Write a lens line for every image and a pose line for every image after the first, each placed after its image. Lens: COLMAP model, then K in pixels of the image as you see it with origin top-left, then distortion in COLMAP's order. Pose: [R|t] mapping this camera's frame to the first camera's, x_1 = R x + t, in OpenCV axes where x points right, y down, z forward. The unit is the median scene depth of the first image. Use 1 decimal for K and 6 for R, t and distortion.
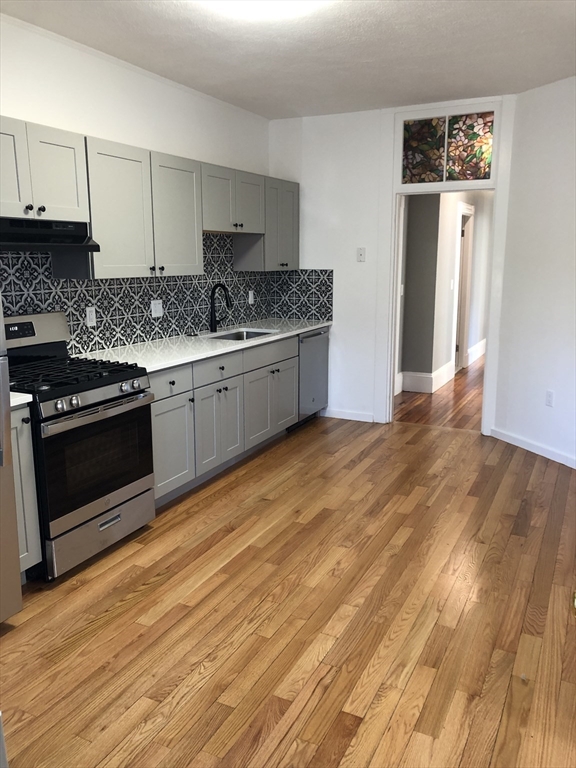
lens RADIAL K [[640.0, 0, 288.0], [0, 640.0, 384.0], [0, 0, 1]] dist [0.081206, -0.096129]
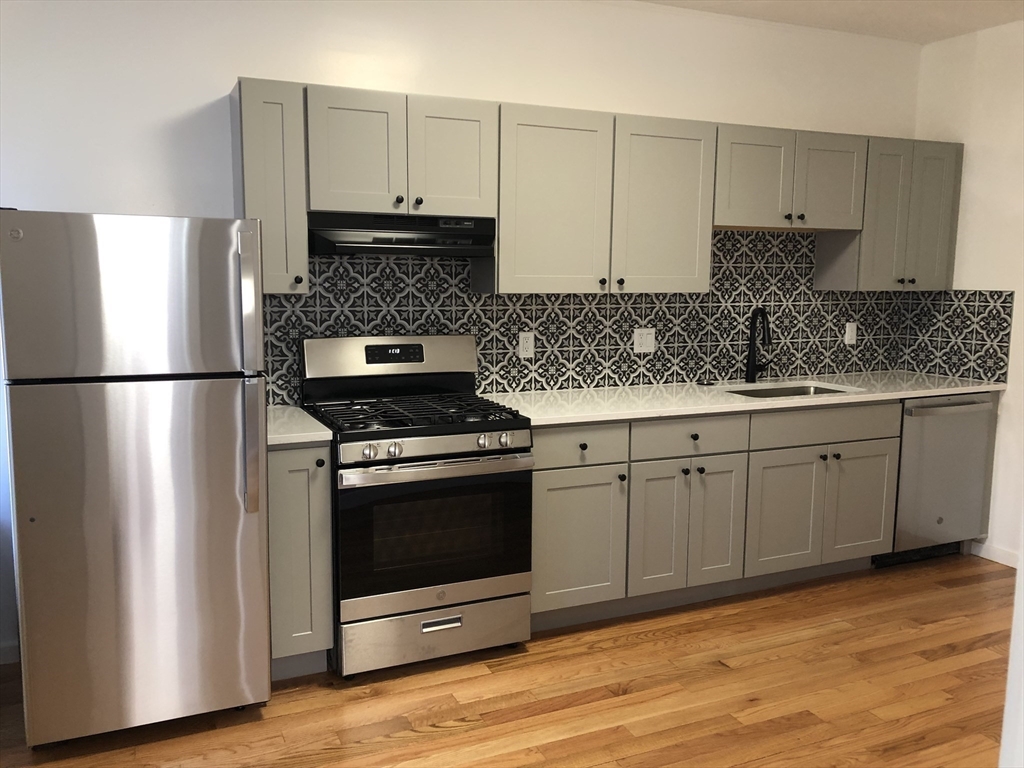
lens RADIAL K [[853.4, 0, 512.0], [0, 853.4, 384.0], [0, 0, 1]] dist [0.081206, -0.096129]
pose [[0.762981, 0.084486, -0.640877, 0.309089], [-0.134437, 0.990484, -0.029476, -0.027790], [0.632287, 0.108648, 0.767078, 0.234315]]
